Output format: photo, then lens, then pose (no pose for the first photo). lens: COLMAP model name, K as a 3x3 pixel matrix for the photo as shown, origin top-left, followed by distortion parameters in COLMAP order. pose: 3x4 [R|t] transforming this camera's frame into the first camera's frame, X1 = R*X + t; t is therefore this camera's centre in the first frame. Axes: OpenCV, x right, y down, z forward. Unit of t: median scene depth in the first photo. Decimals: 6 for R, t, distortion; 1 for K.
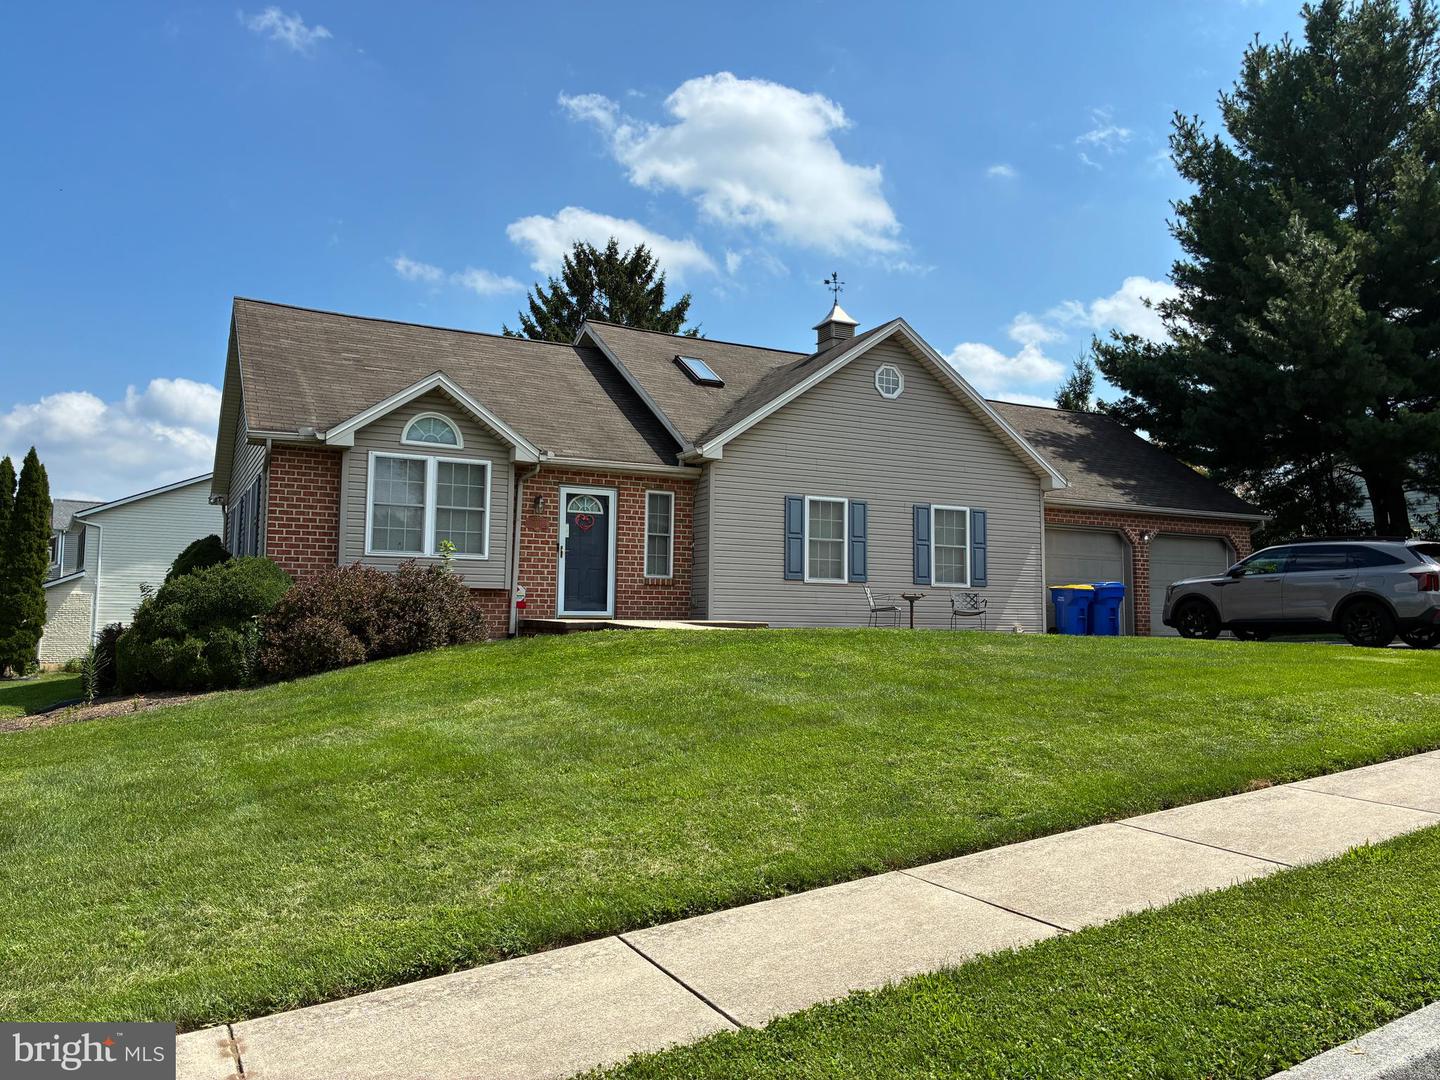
lens RADIAL K [[1083.1, 0, 718.7], [0, 1083.1, 531.5], [0, 0, 1]] dist [0.081569, -0.106795]
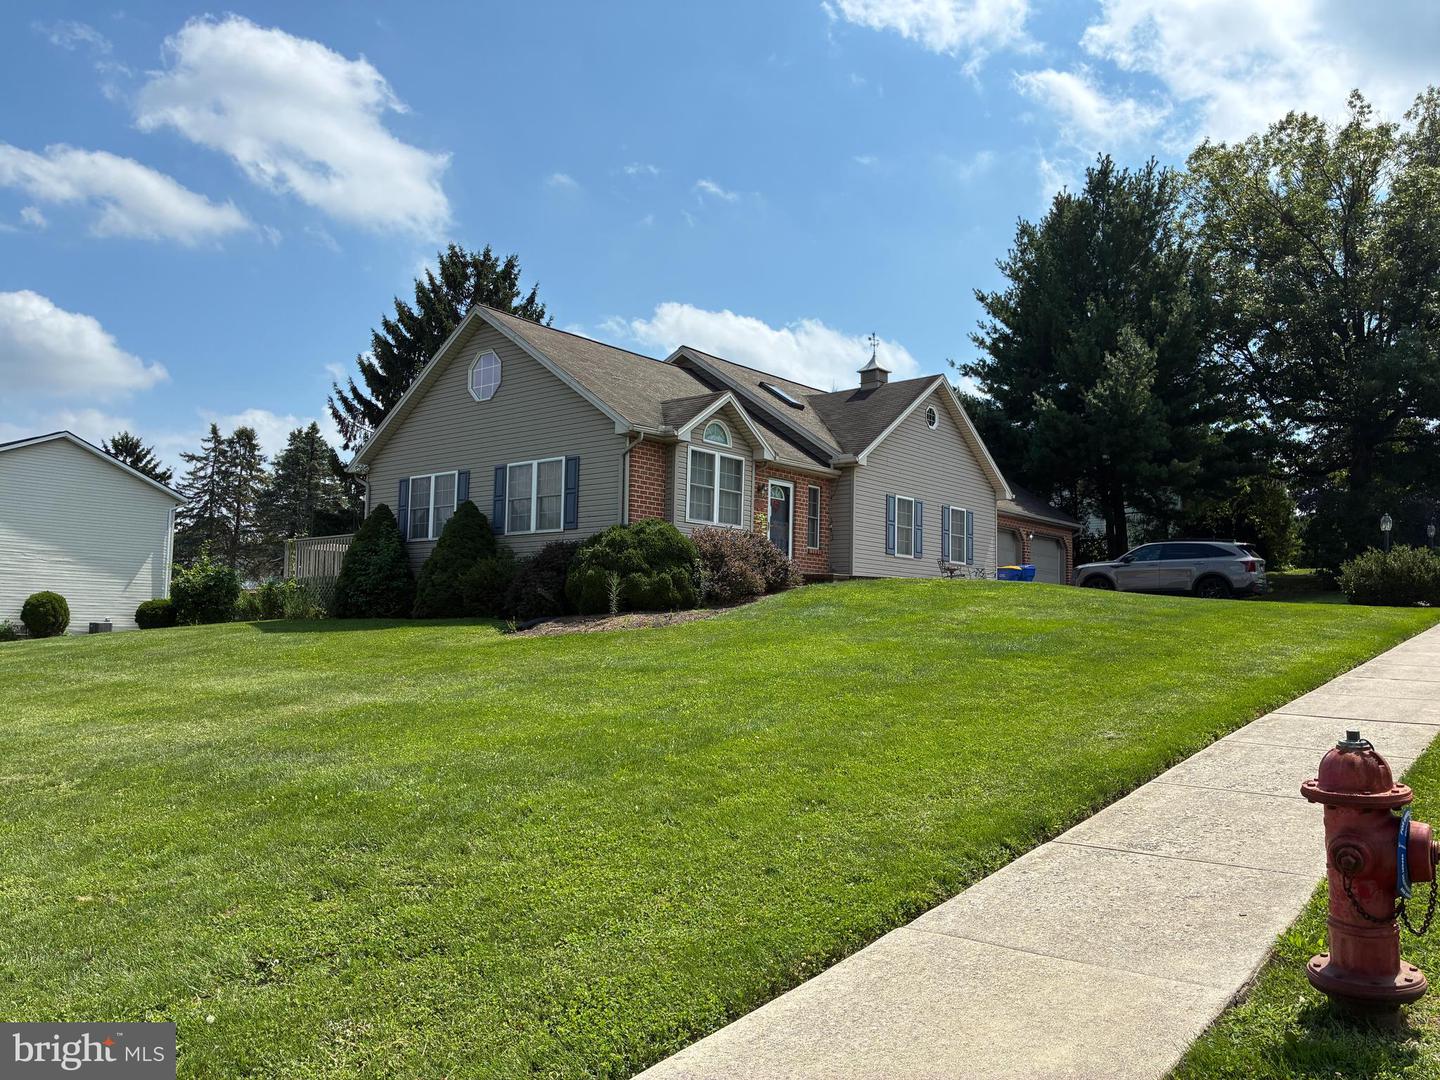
lens RADIAL K [[1070.4, 0, 723.6], [0, 1070.4, 531.2], [0, 0, 1]] dist [0.041209, 0.002506]
pose [[0.929126, 0.042516, 0.367310, -0.904823], [-0.042503, 0.999063, -0.008130, 0.049612], [-0.367311, -0.008058, 0.930063, -0.304134]]
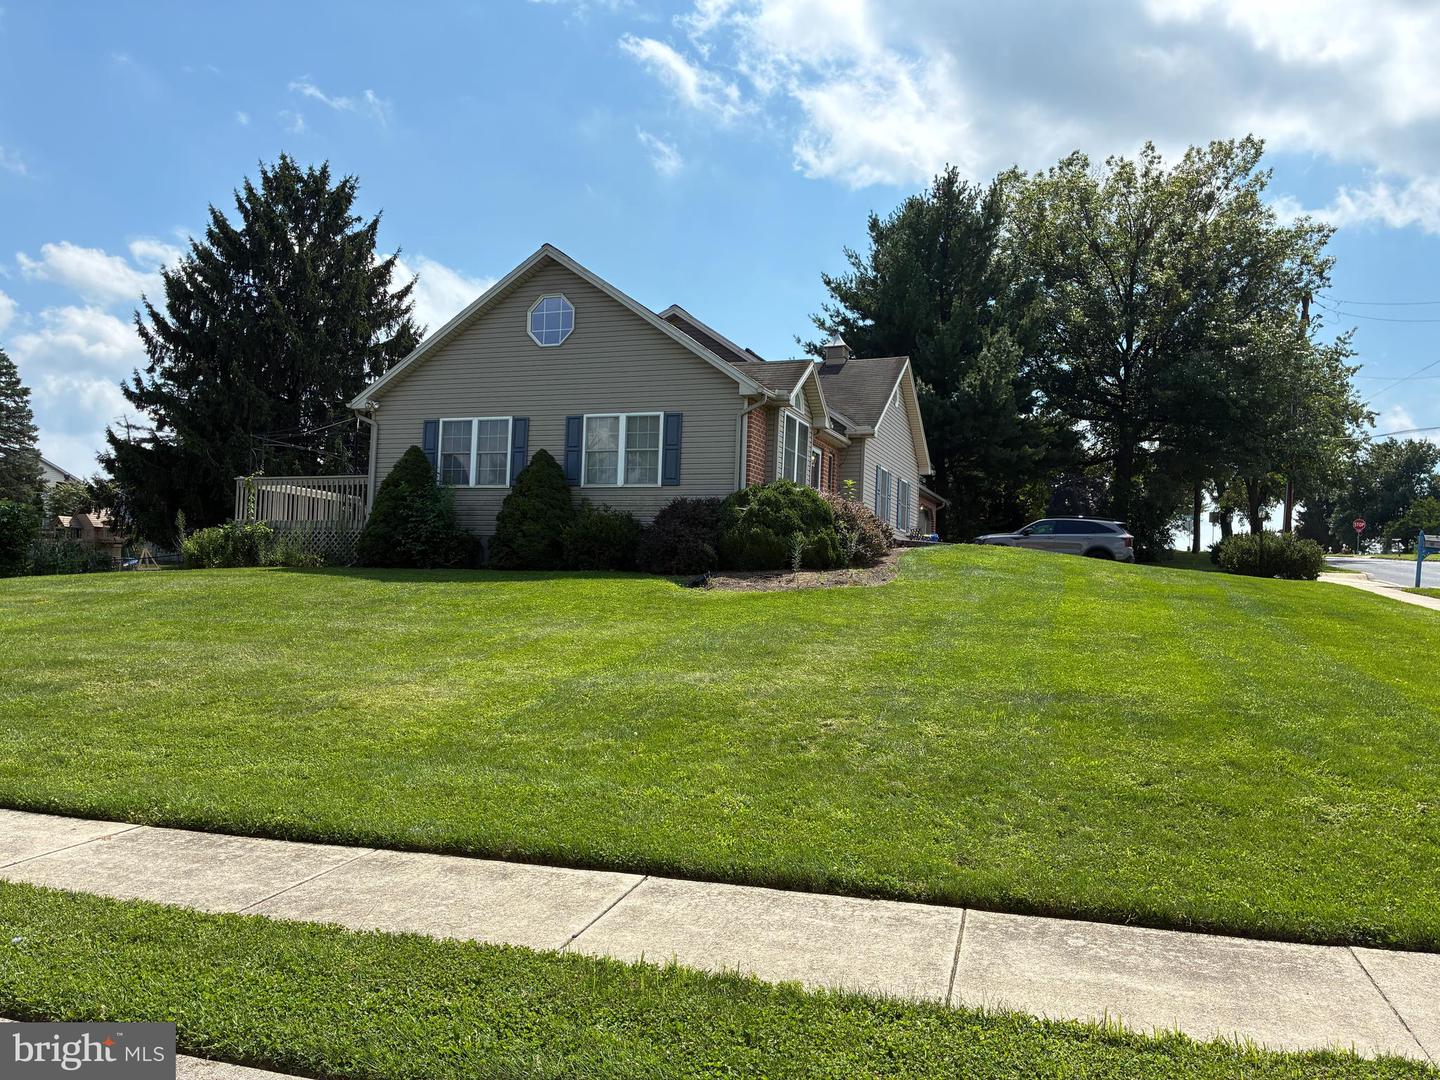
lens RADIAL K [[1049.6, 0, 720.0], [0, 1049.6, 540.0], [0, 0, 1]] dist [0.052985, 0.000283]
pose [[0.764677, 0.054205, 0.642130, -1.474166], [-0.085976, 0.996129, 0.018297, 0.089477], [-0.638653, -0.069200, 0.766377, 0.004254]]
